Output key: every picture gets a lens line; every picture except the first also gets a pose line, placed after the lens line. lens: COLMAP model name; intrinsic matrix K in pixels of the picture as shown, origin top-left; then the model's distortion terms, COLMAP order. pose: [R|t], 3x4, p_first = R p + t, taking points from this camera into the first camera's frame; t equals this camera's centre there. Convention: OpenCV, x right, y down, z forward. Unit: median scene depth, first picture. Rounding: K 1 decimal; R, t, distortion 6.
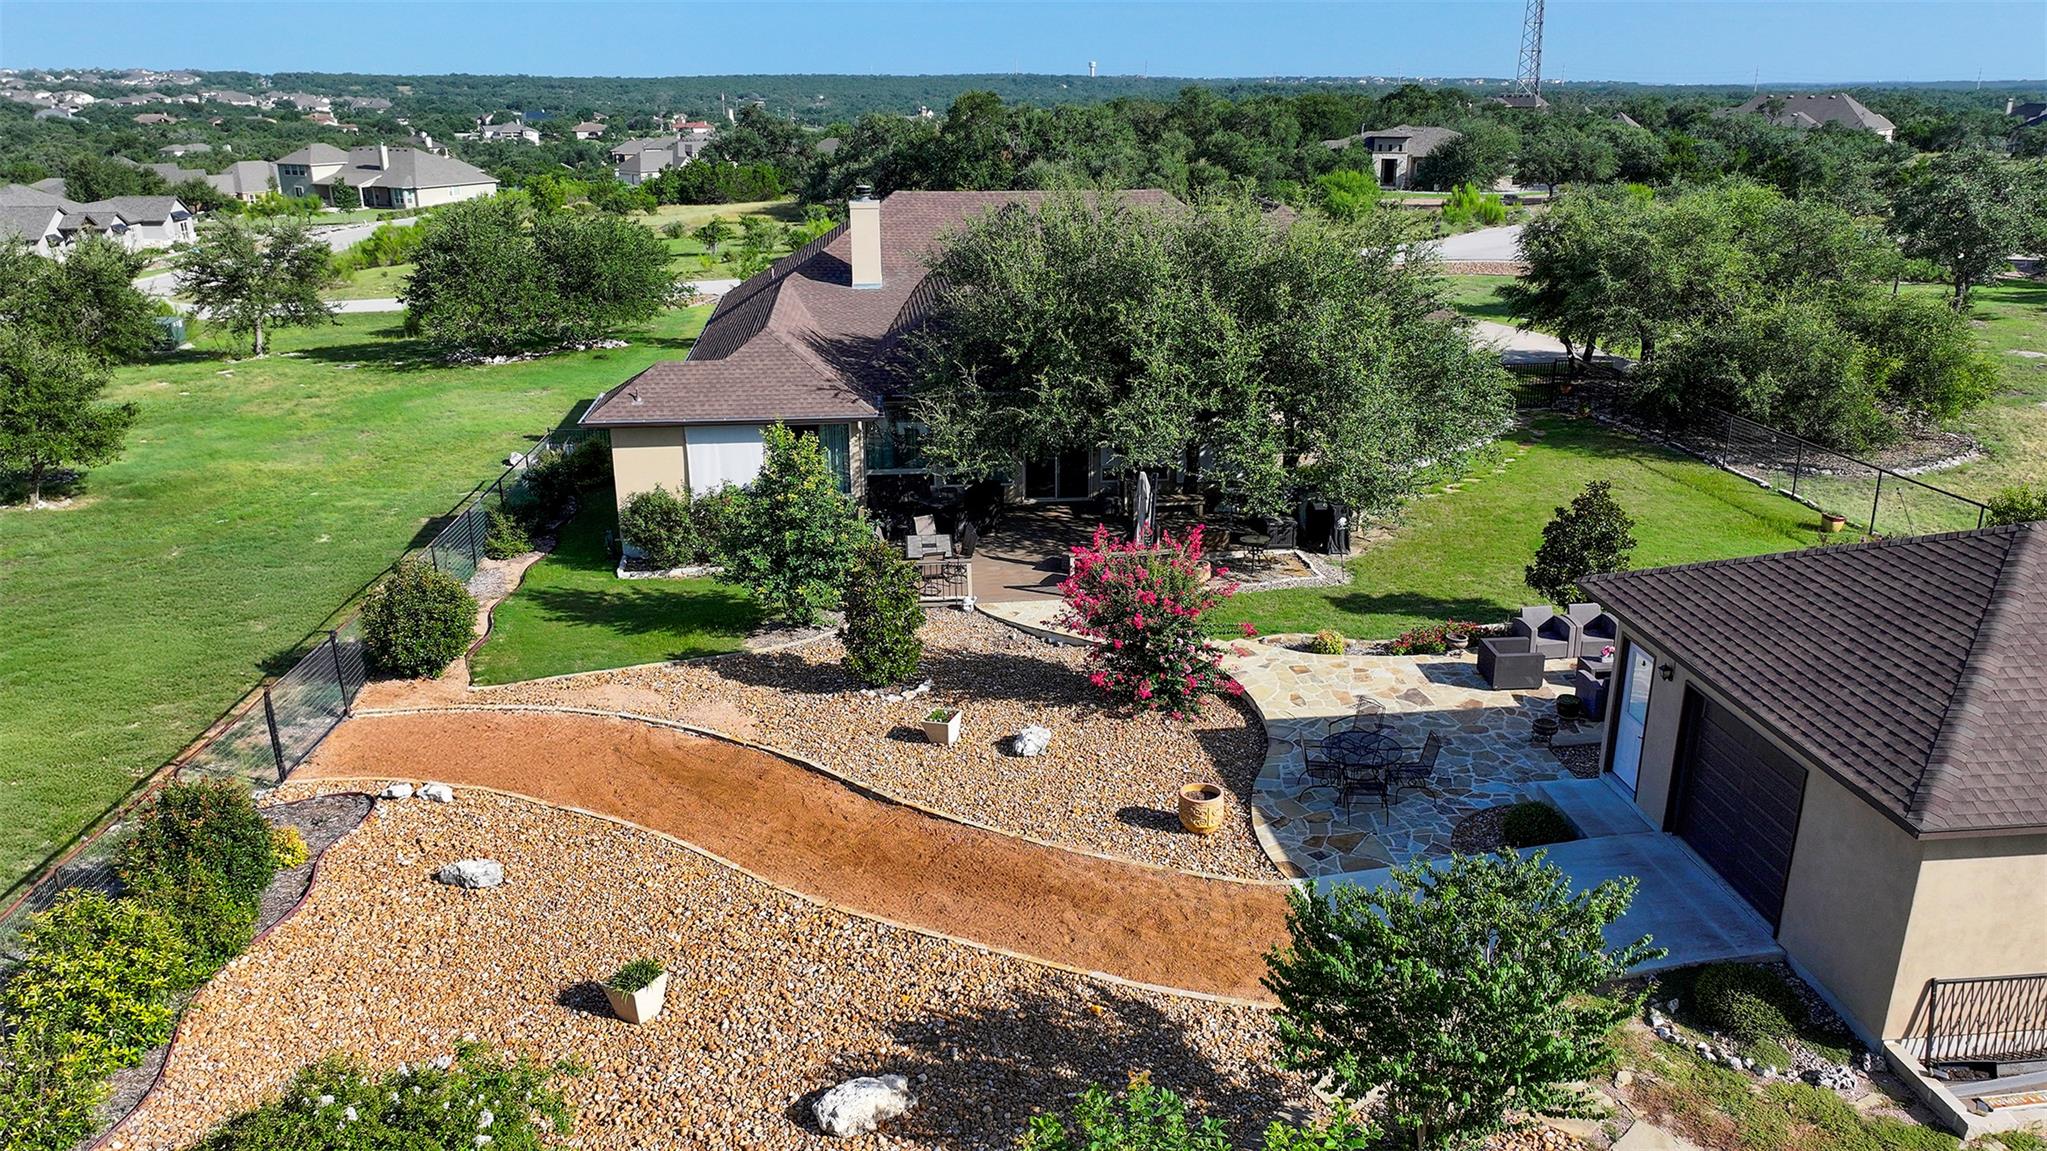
lens RADIAL K [[1446.1, 0, 1023.5], [0, 1446.1, 575.5], [0, 0, 1]] dist [-0.003375, -0.004045]
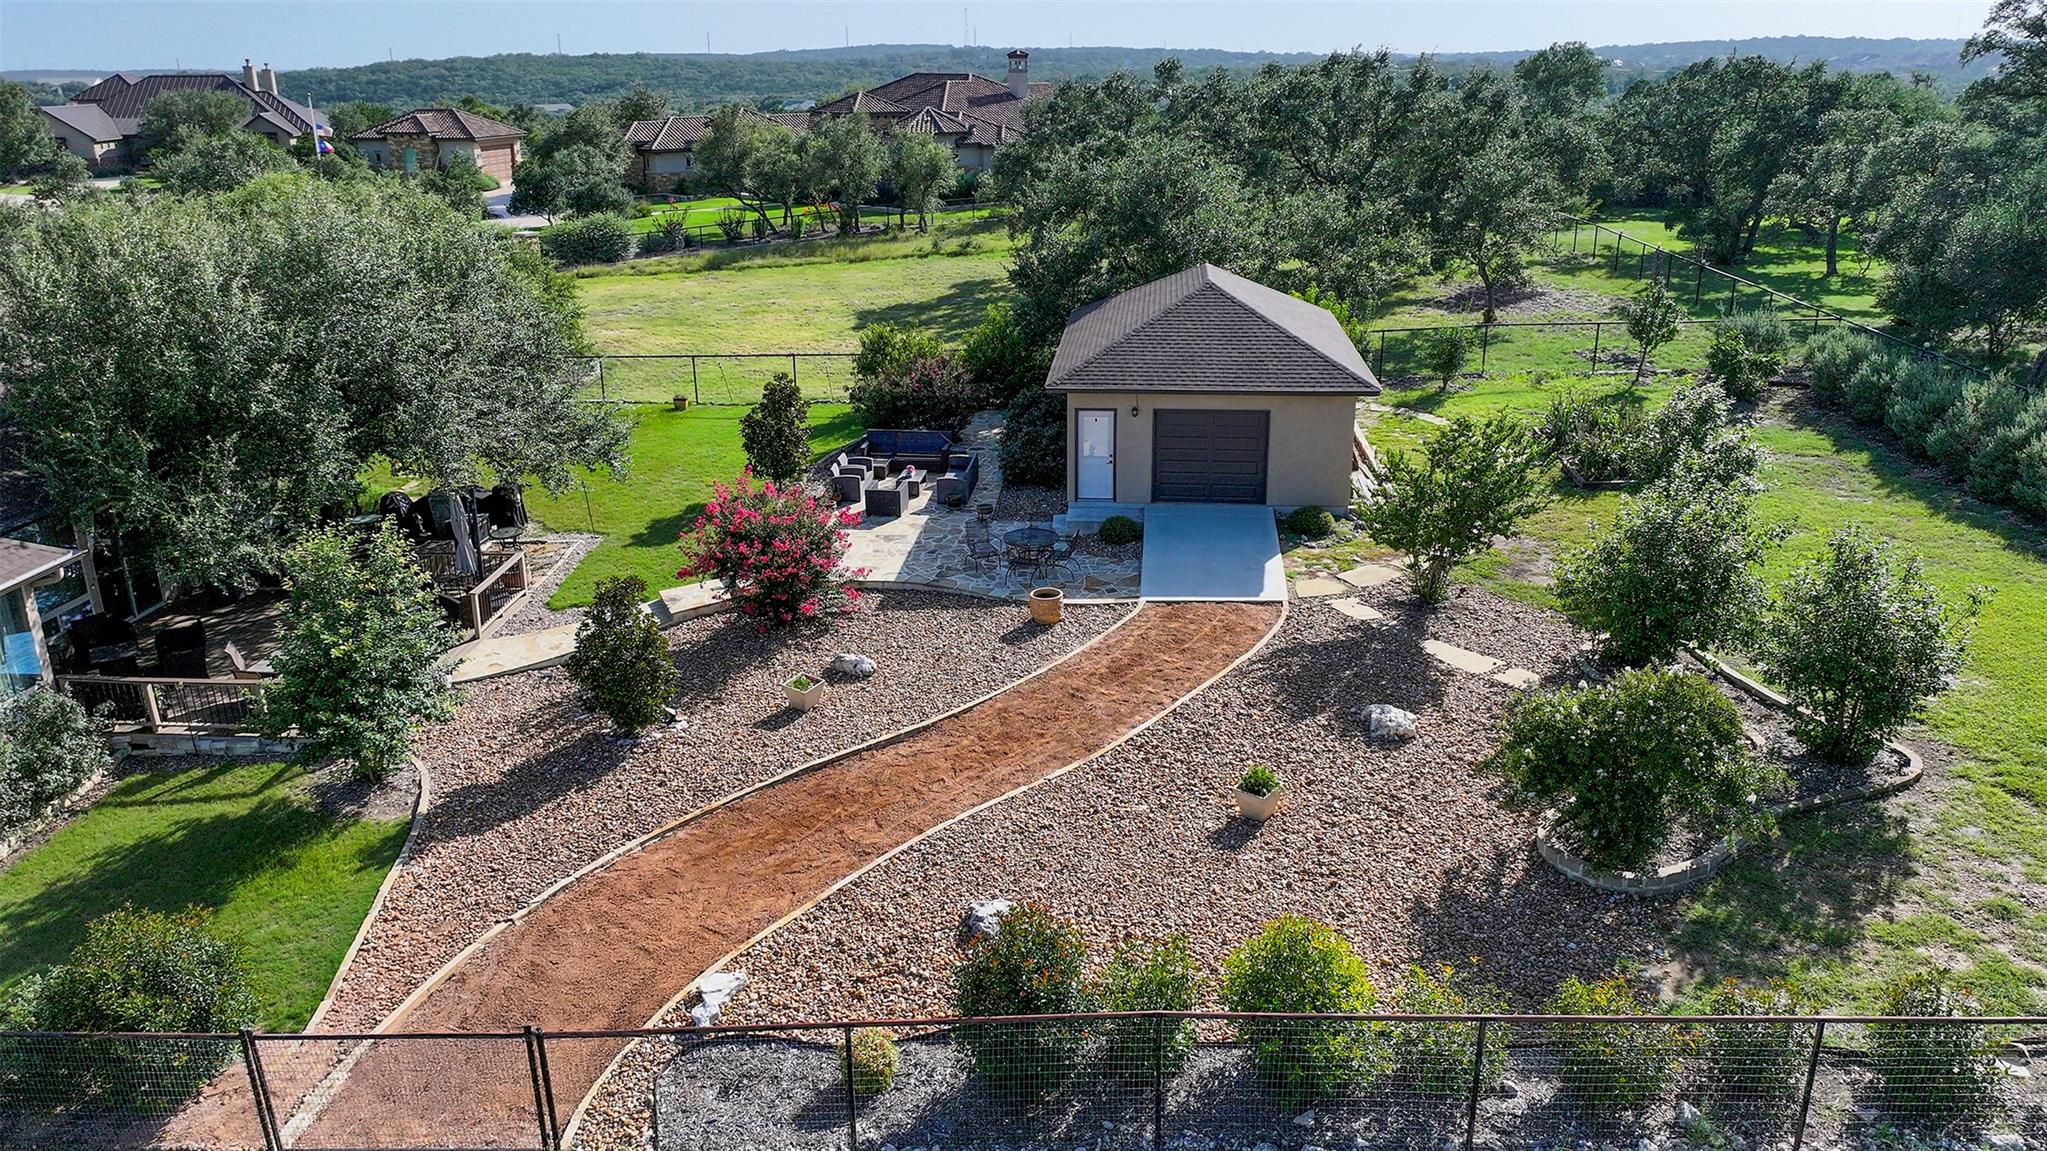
lens RADIAL K [[1451.7, 0, 1053.7], [0, 1451.7, 576.7], [0, 0, 1]] dist [-0.003828, 0.002306]
pose [[0.172938, -0.327386, 0.928930, -0.820594], [0.324436, 0.909440, 0.260117, -0.155858], [-0.929964, 0.256394, 0.263493, 0.461455]]
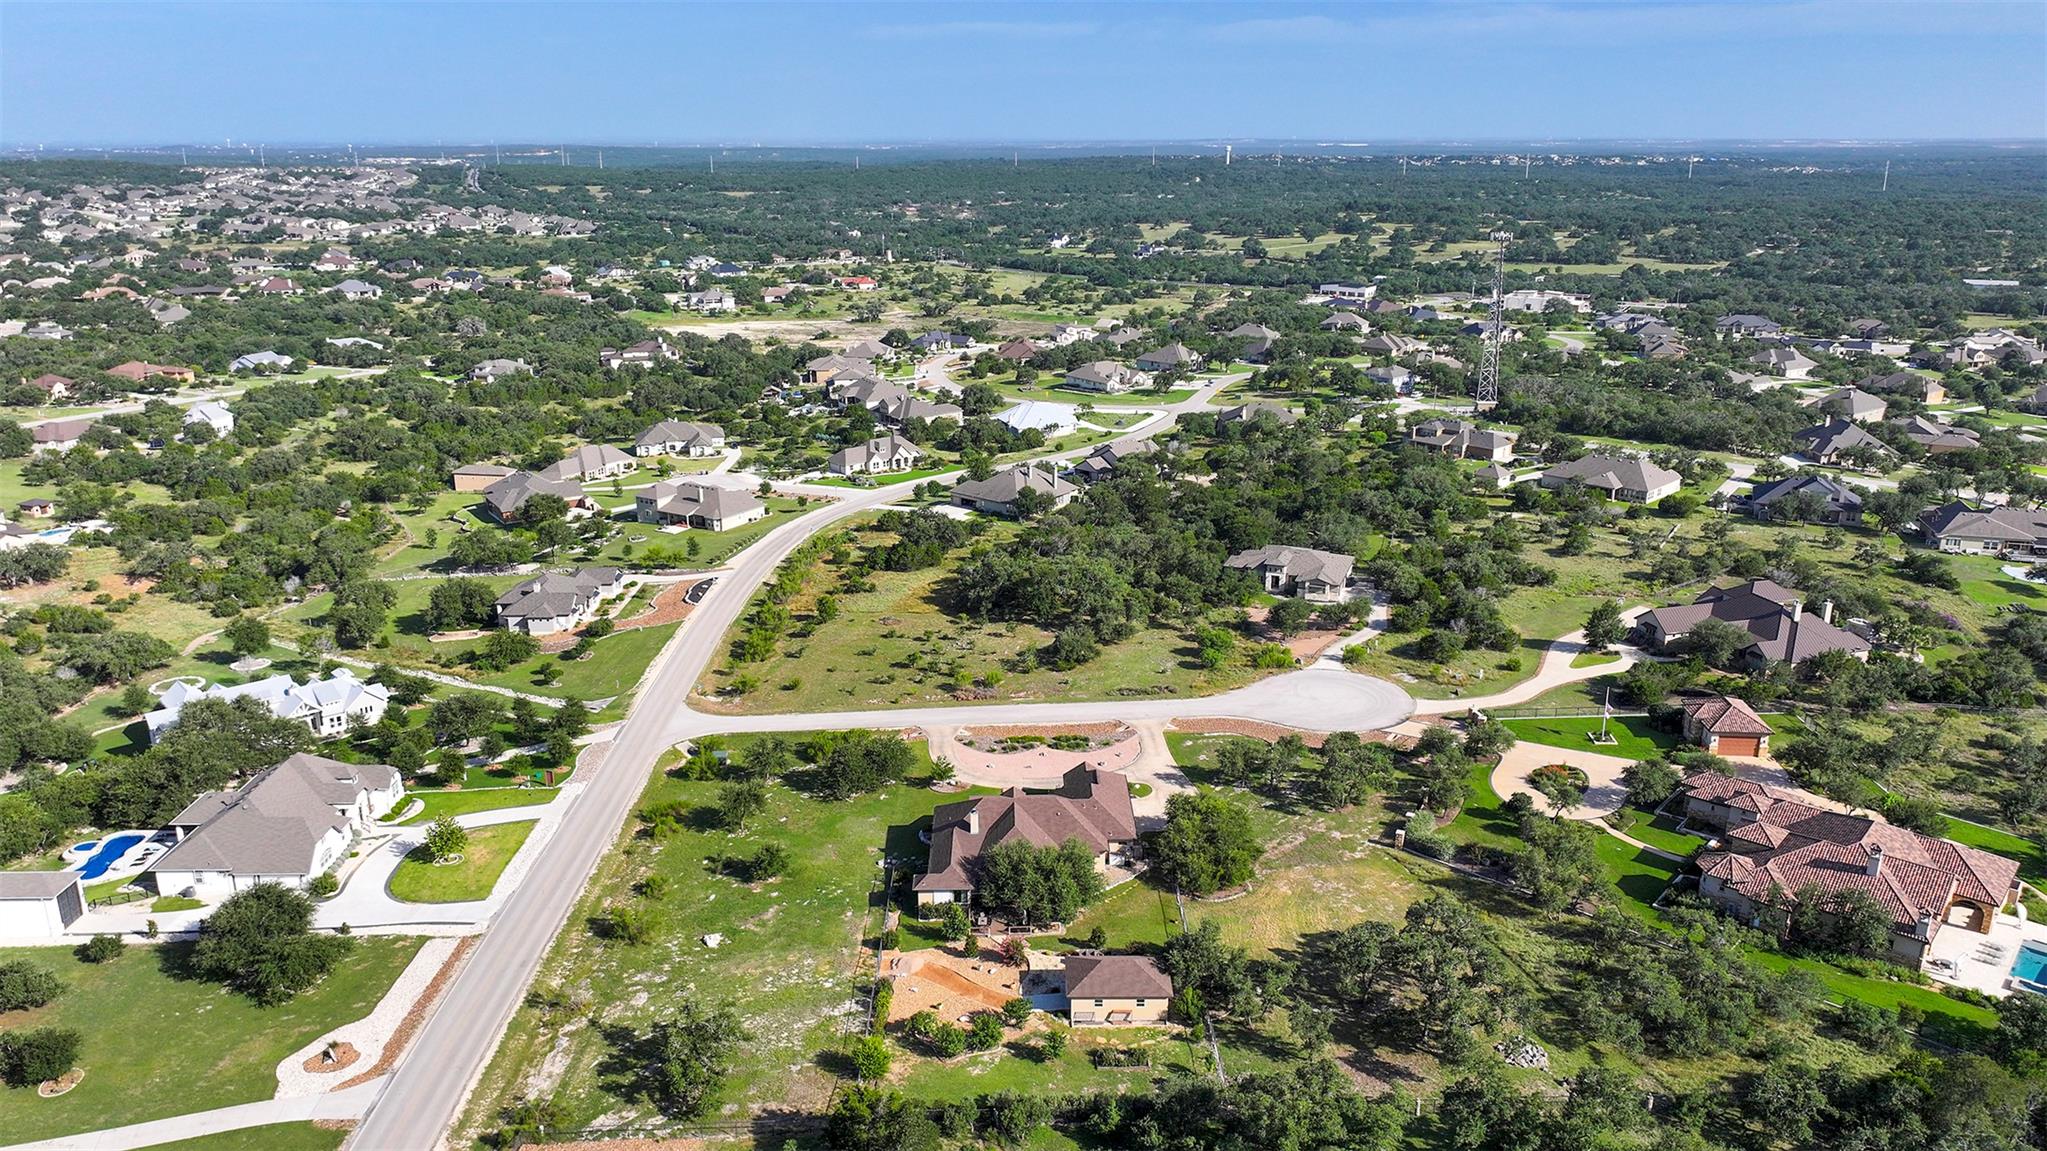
lens RADIAL K [[1446.1, 0, 1023.5], [0, 1446.1, 575.5], [0, 0, 1]] dist [-0.003375, -0.004045]
pose [[0.995401, 0.027413, -0.091789, 0.577485], [-0.030475, 0.999019, -0.032130, -1.215771], [0.090818, 0.034779, 0.995260, -4.601619]]
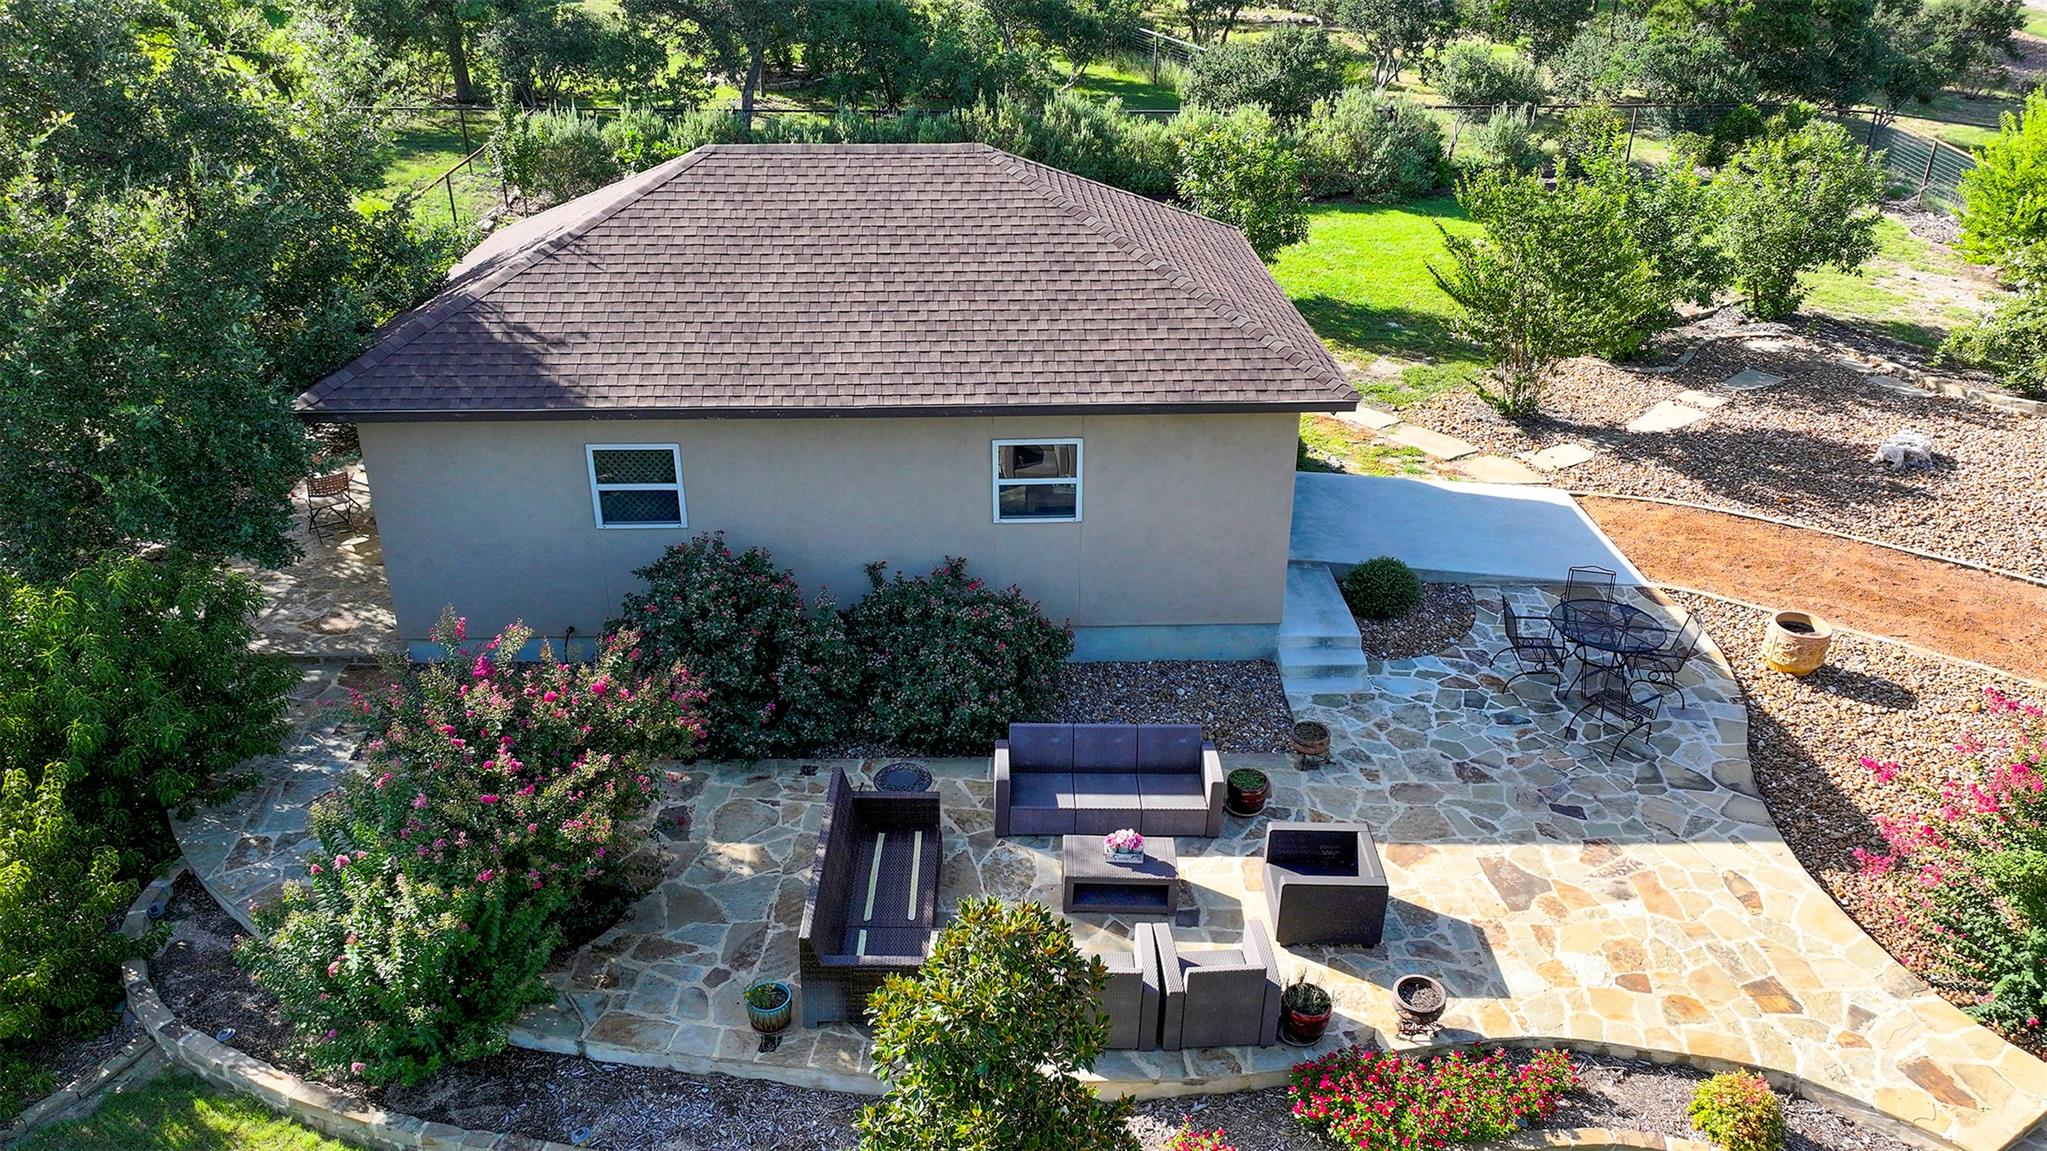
lens RADIAL K [[1446.1, 0, 1023.5], [0, 1446.1, 575.5], [0, 0, 1]] dist [-0.003375, -0.004045]
pose [[-0.998243, -0.031203, 0.050365, 0.371292], [0.014461, 0.696040, 0.717858, -0.322330], [-0.057455, 0.717325, -0.694366, 1.131672]]
